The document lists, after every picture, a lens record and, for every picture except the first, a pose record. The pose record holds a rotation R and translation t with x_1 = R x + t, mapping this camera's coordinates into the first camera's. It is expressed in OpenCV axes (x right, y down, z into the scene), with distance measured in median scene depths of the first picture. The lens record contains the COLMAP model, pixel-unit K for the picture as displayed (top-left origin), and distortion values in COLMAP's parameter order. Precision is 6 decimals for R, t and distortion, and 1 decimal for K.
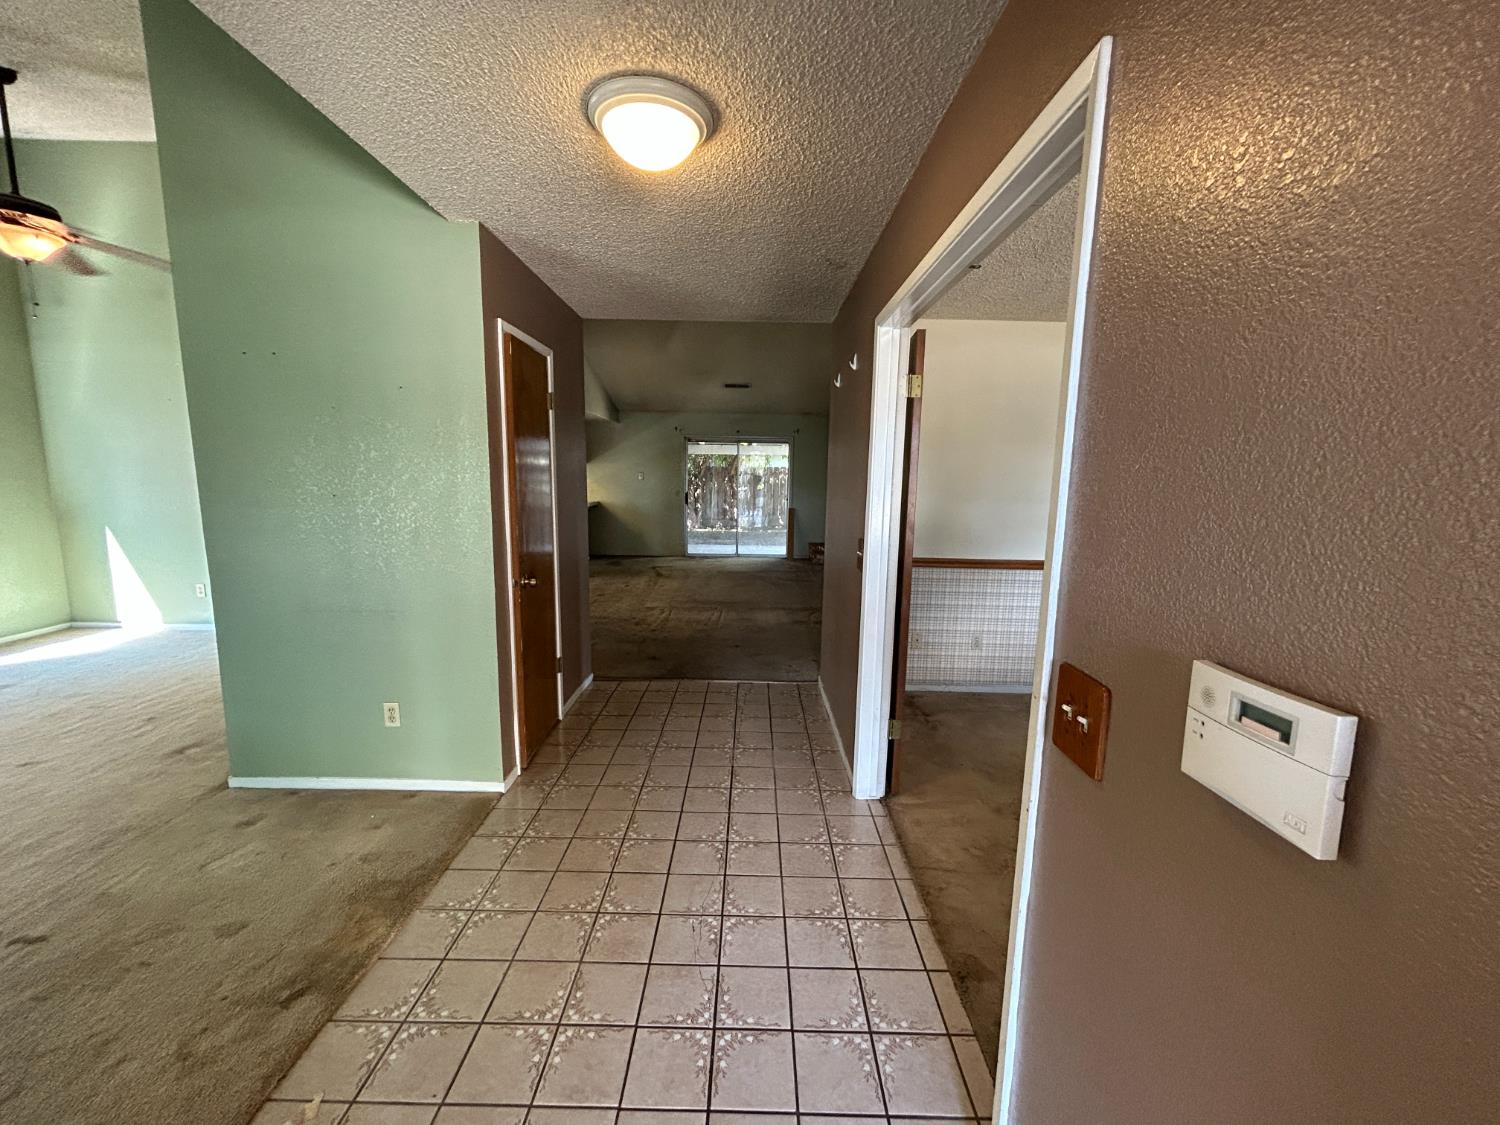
lens RADIAL K [[604.5, 0, 749.8], [0, 604.5, 557.4], [0, 0, 1]] dist [0.002323, -0.000197]
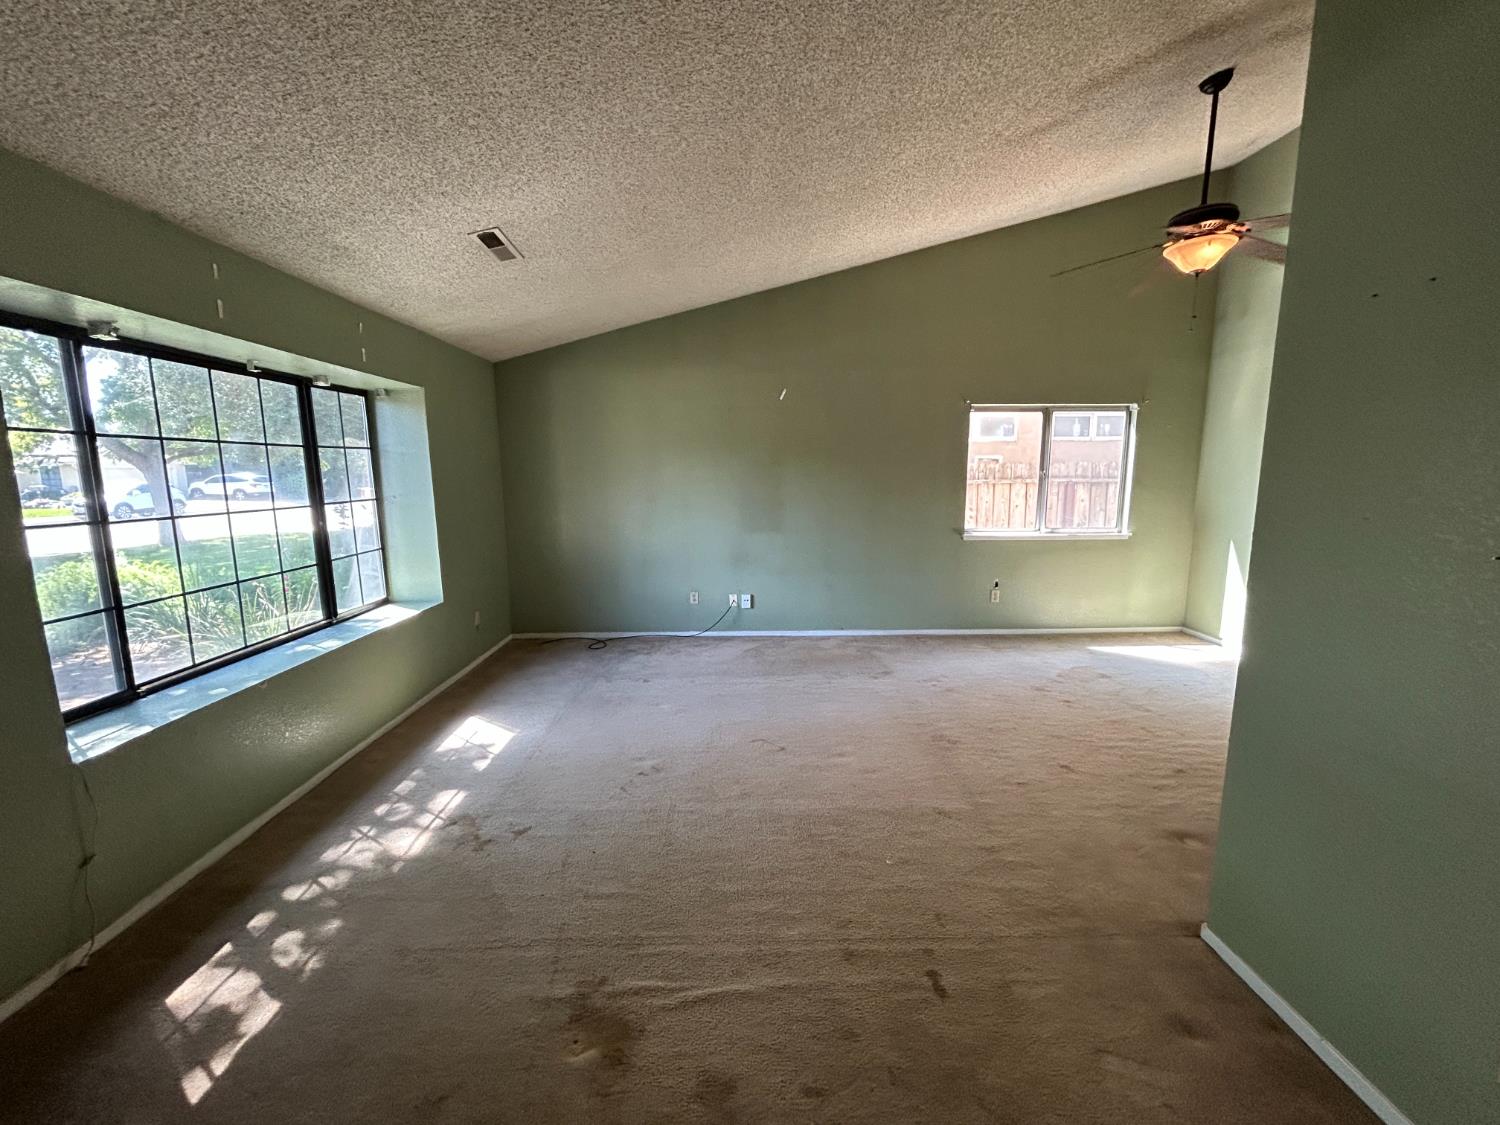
lens RADIAL K [[604.5, 0, 744.5], [0, 604.5, 559.3], [0, 0, 1]] dist [0.002323, -0.000197]
pose [[0.019360, 0.132870, -0.990944, -0.182971], [-0.136935, 0.982143, 0.129015, -0.063331], [0.990391, 0.133197, 0.037209, 0.315697]]
